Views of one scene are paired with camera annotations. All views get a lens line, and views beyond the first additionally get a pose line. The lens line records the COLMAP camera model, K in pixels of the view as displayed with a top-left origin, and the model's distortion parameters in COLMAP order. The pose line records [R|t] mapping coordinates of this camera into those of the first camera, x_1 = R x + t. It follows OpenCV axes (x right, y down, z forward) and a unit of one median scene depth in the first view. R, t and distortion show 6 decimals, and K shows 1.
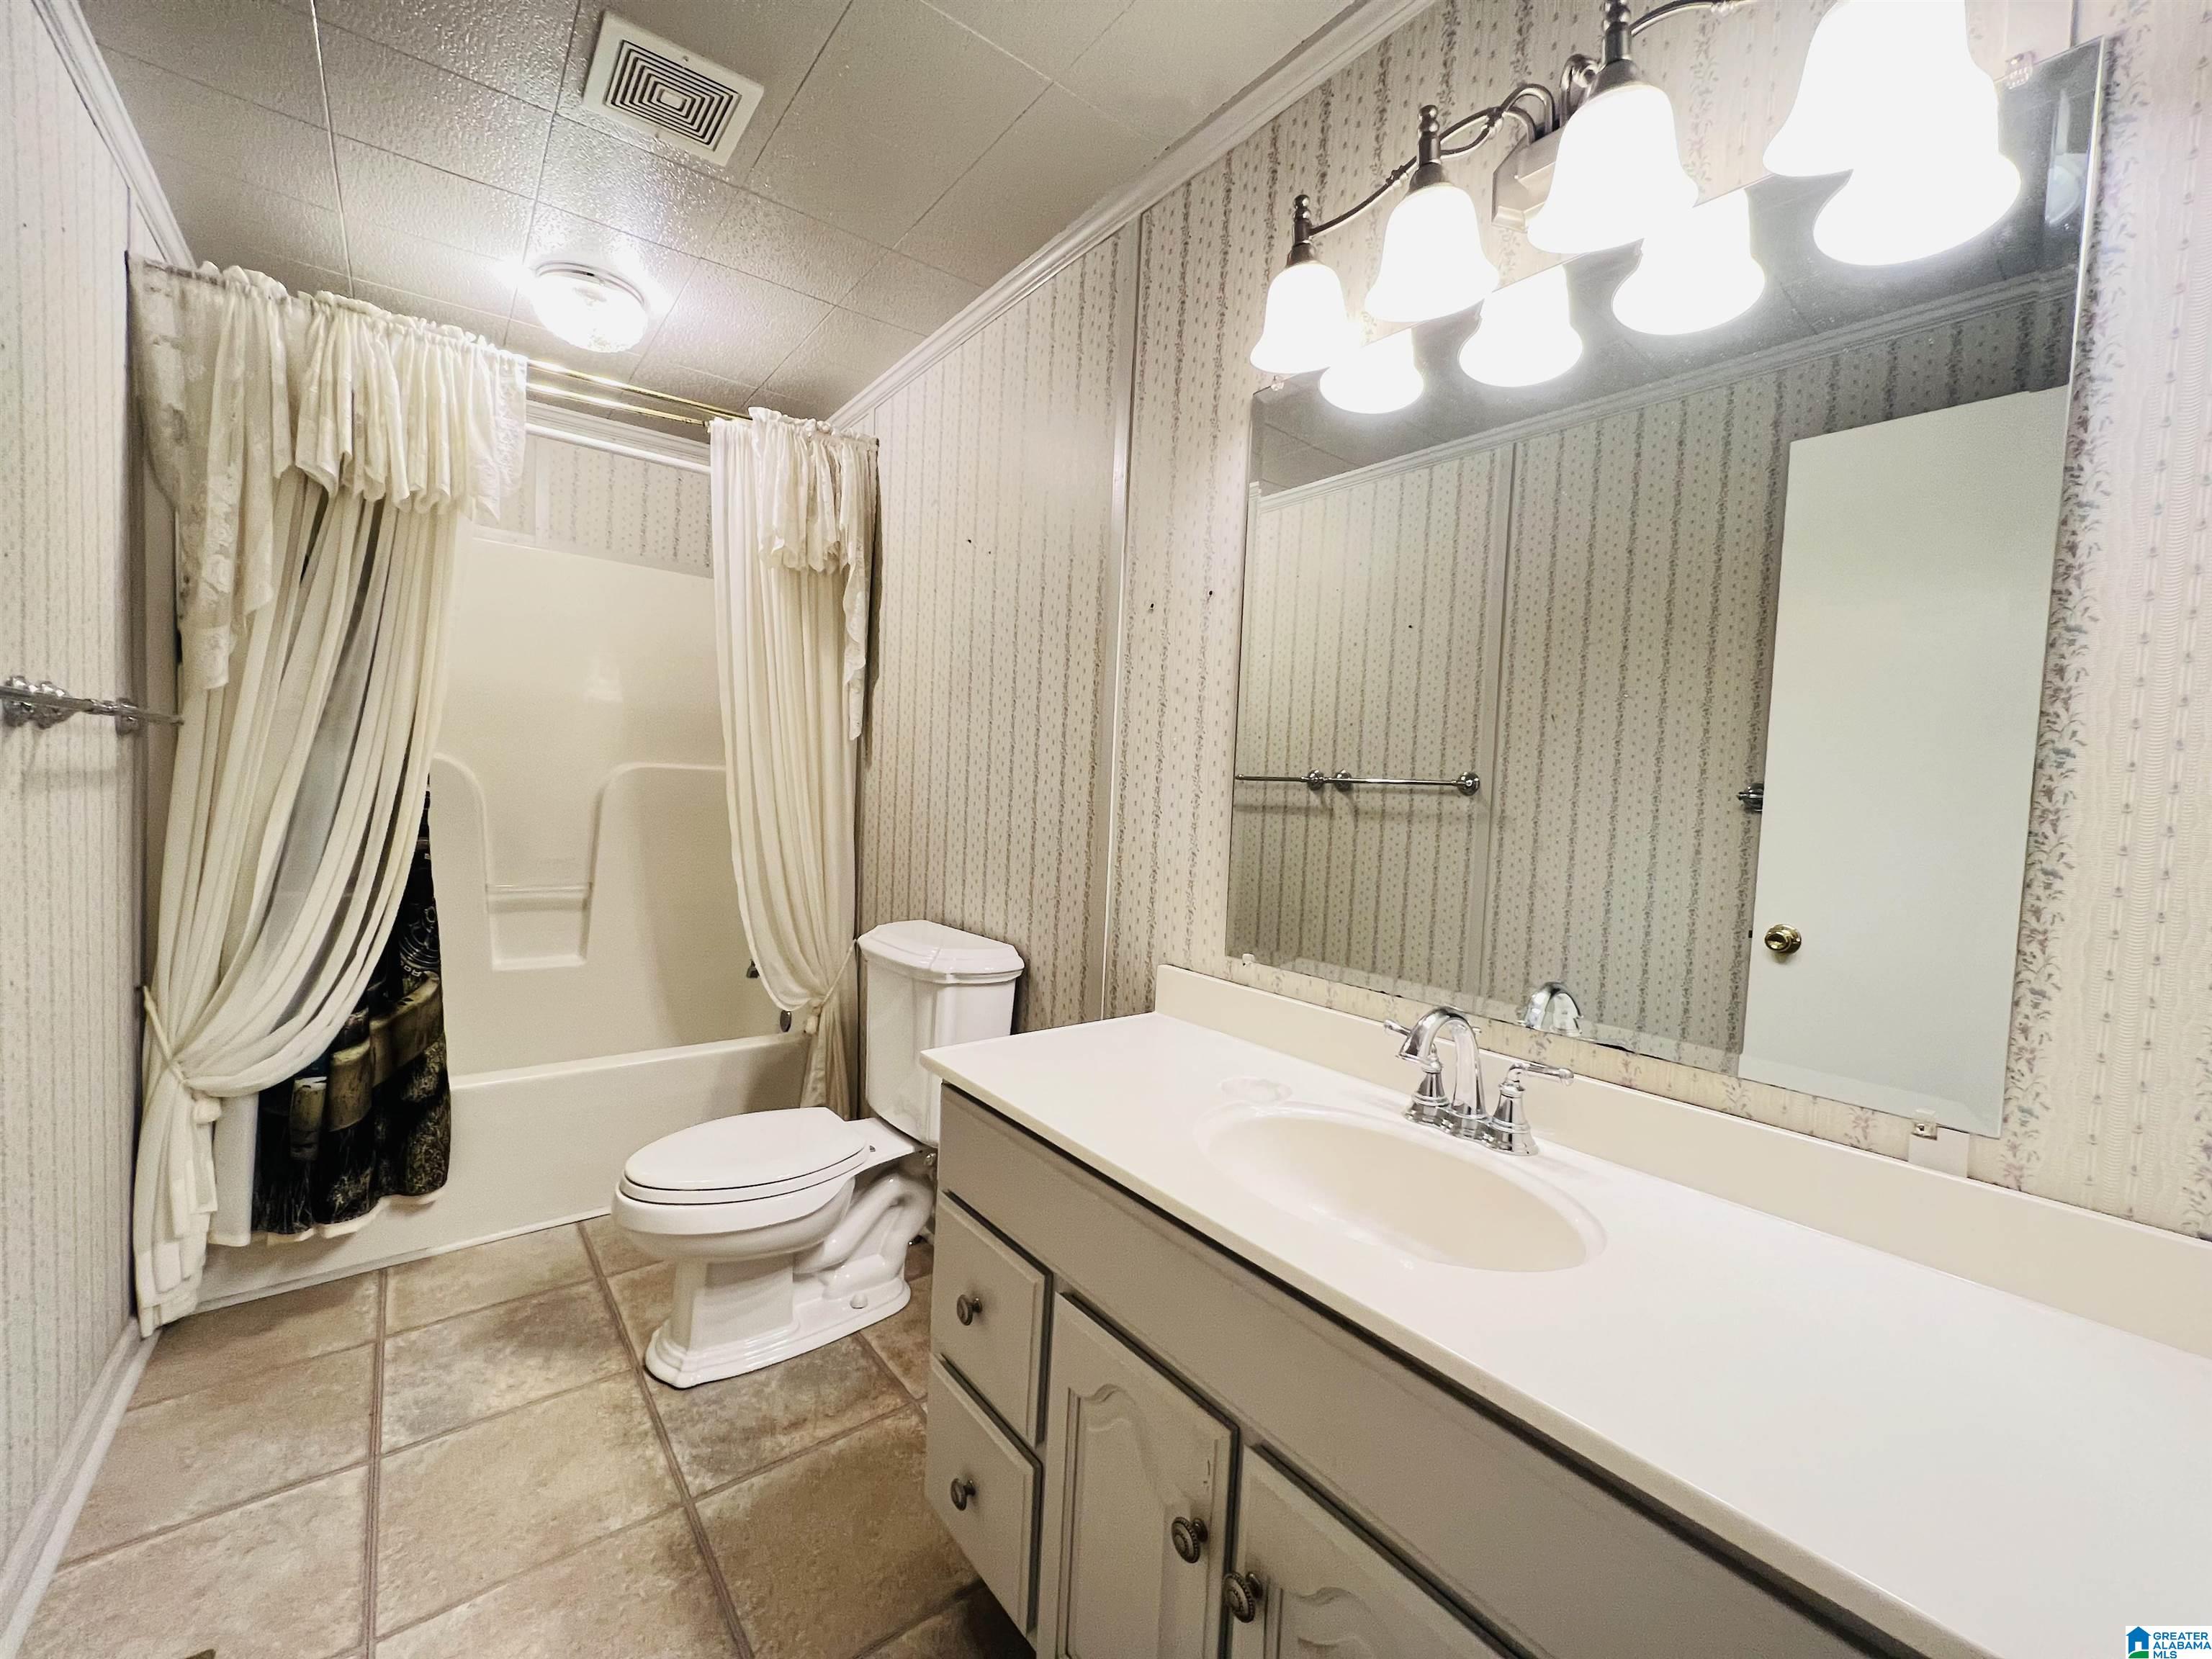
lens RADIAL K [[887.8, 0, 1113.1], [0, 887.8, 821.7], [0, 0, 1]] dist [0.001578, -0.000051]
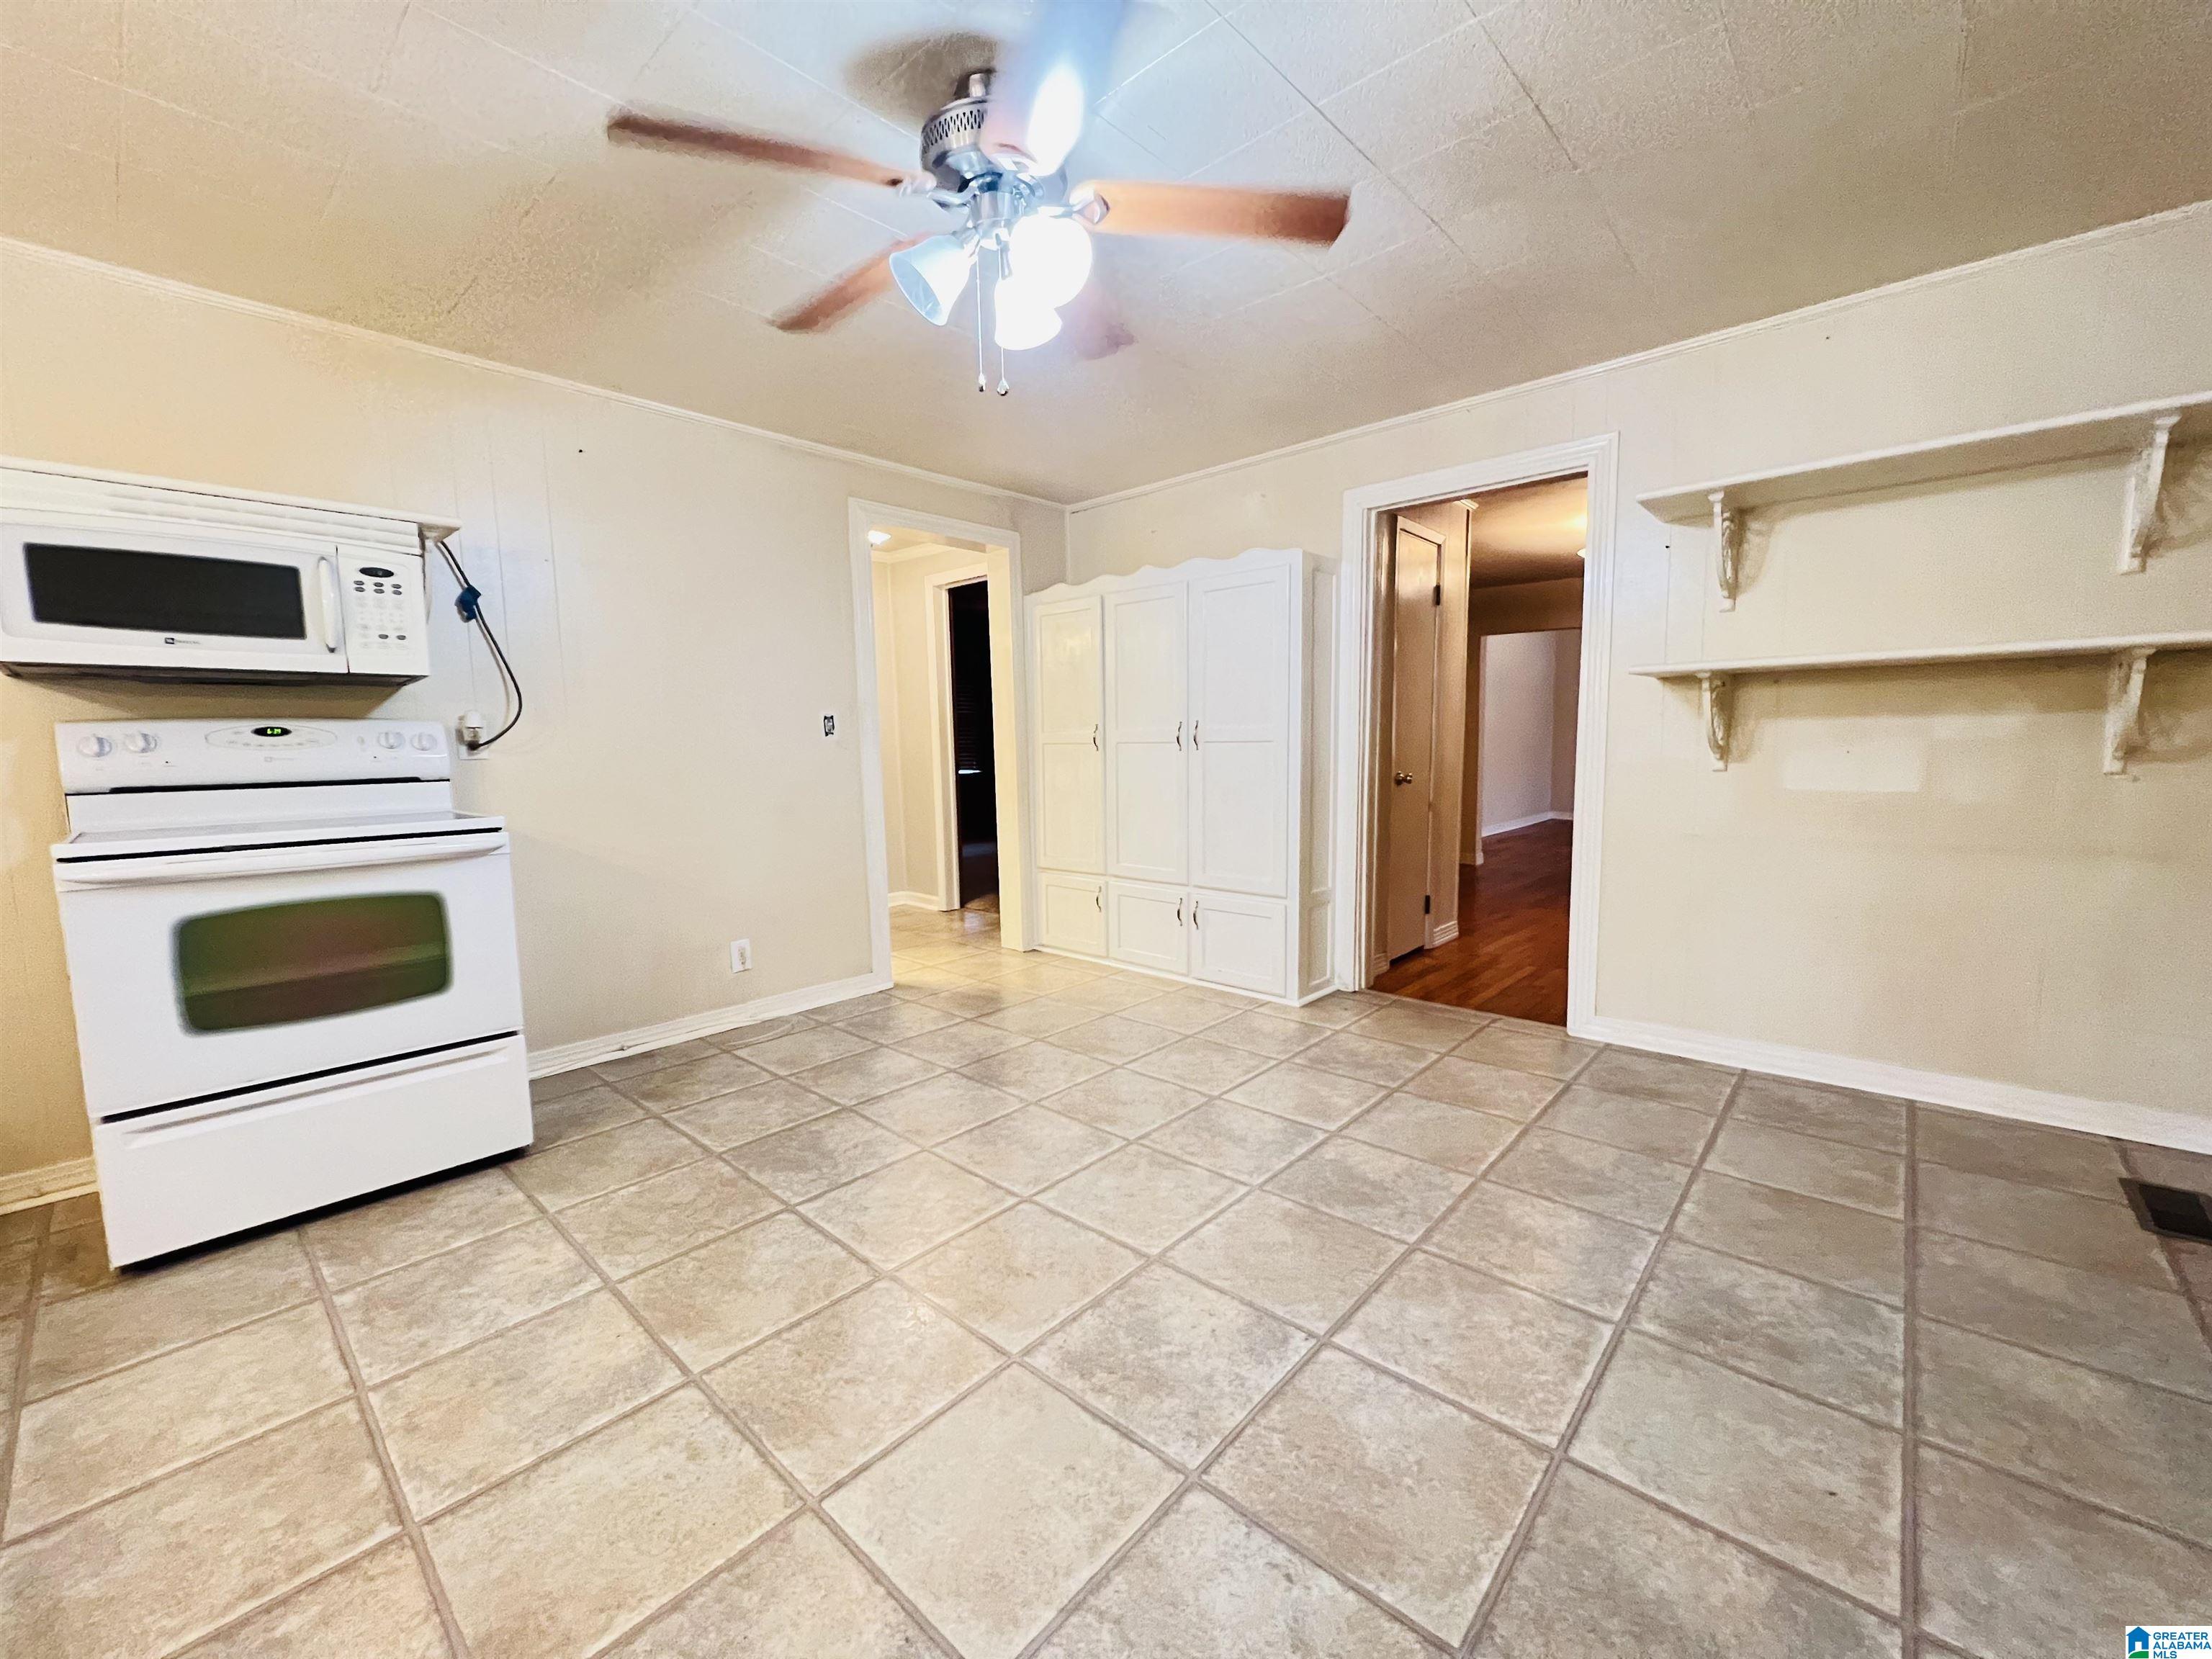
lens RADIAL K [[887.8, 0, 1118.8], [0, 887.8, 829.5], [0, 0, 1]] dist [0.001578, -0.000051]
pose [[-0.173904, -0.148399, 0.973517, -1.819486], [0.059627, 0.985180, 0.160828, -0.077942], [-0.982956, 0.086016, -0.162478, 1.429369]]
